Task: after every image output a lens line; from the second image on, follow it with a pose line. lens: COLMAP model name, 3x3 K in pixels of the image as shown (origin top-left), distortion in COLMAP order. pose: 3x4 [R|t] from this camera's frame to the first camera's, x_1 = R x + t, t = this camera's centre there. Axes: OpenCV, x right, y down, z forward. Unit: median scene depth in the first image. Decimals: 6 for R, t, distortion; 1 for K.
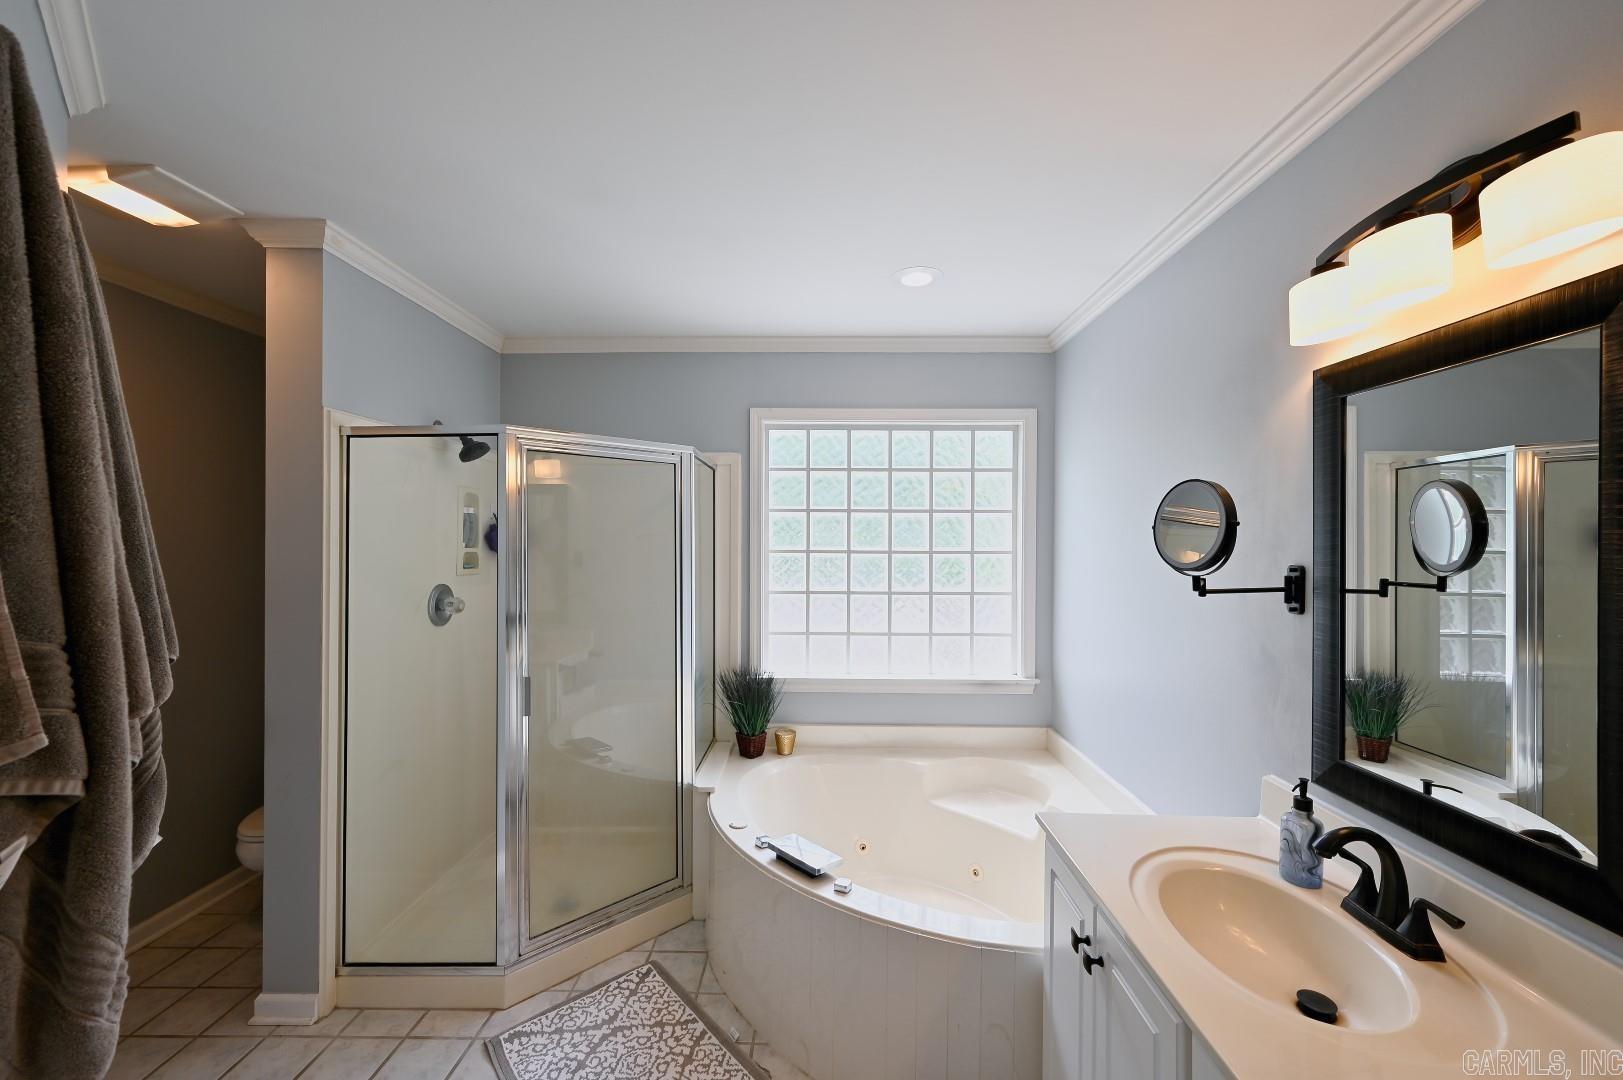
lens RADIAL K [[638.6, 0, 815.5], [0, 638.6, 540.2], [0, 0, 1]] dist [-0.000112, -0.000143]
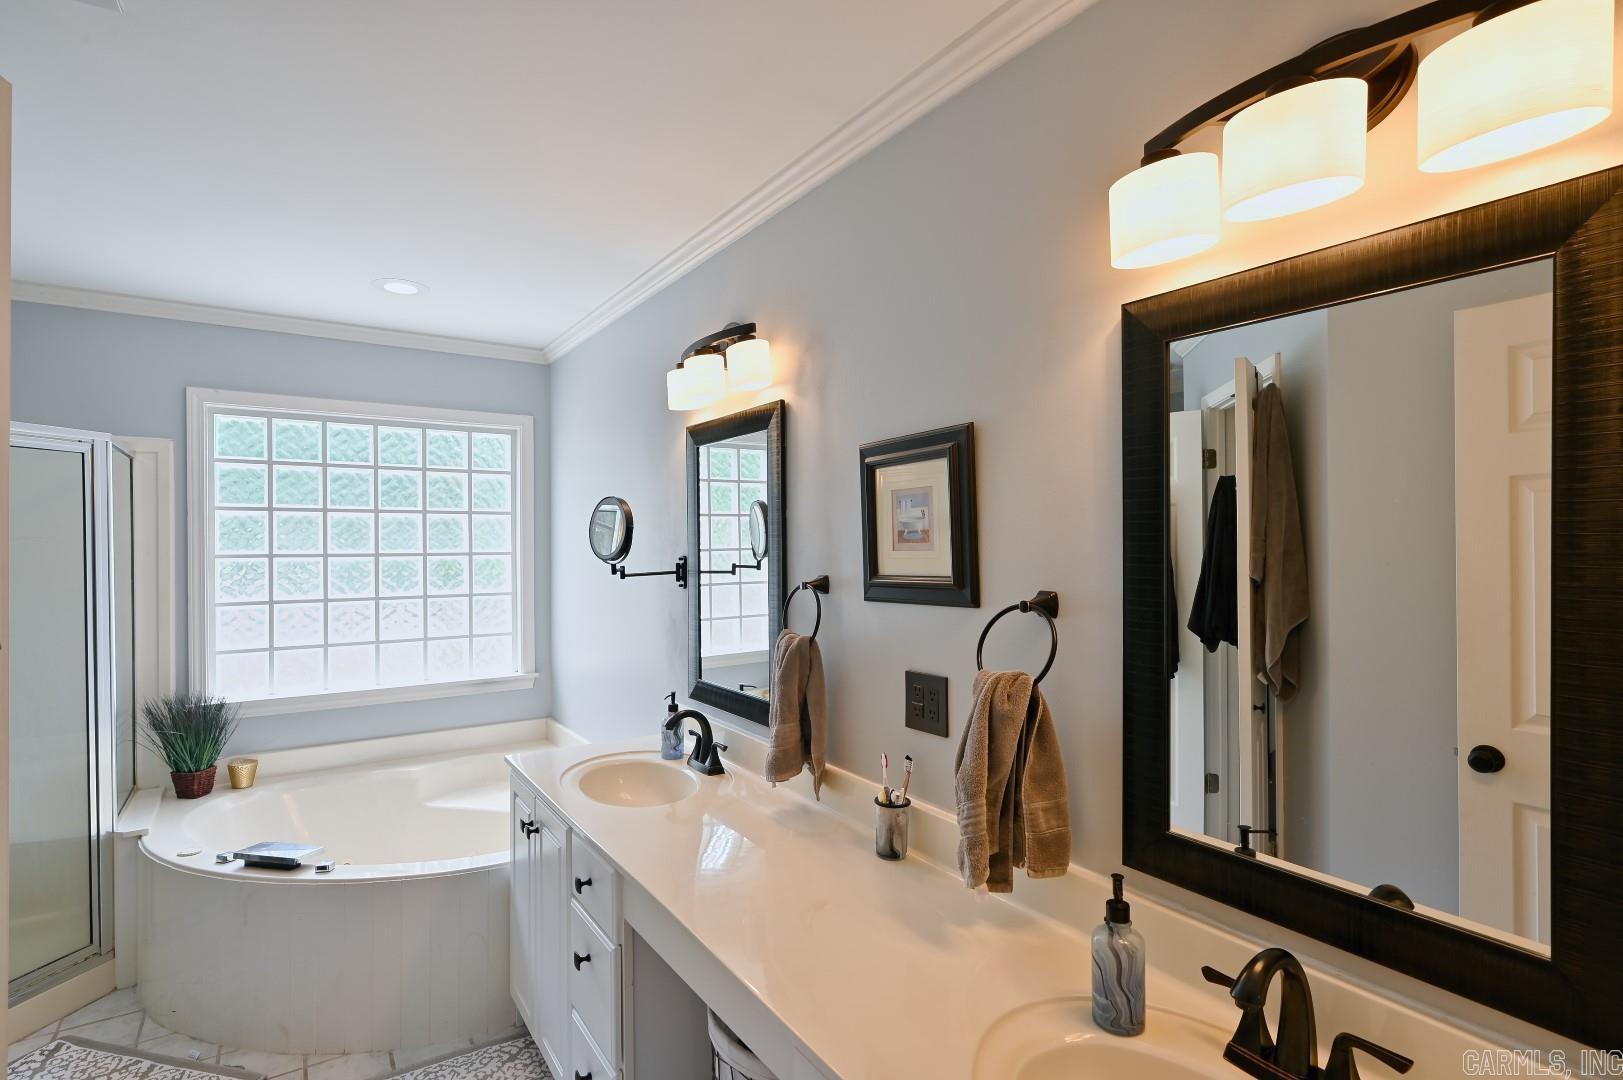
lens RADIAL K [[800.7, 0, 817.0], [0, 800.7, 545.3], [0, 0, 1]] dist [-0.000015, 0.001485]
pose [[0.820339, -0.010000, 0.571791, -0.030503], [0.008756, 0.999950, 0.004925, 0.005226], [-0.571811, 0.000966, 0.820385, -0.403366]]
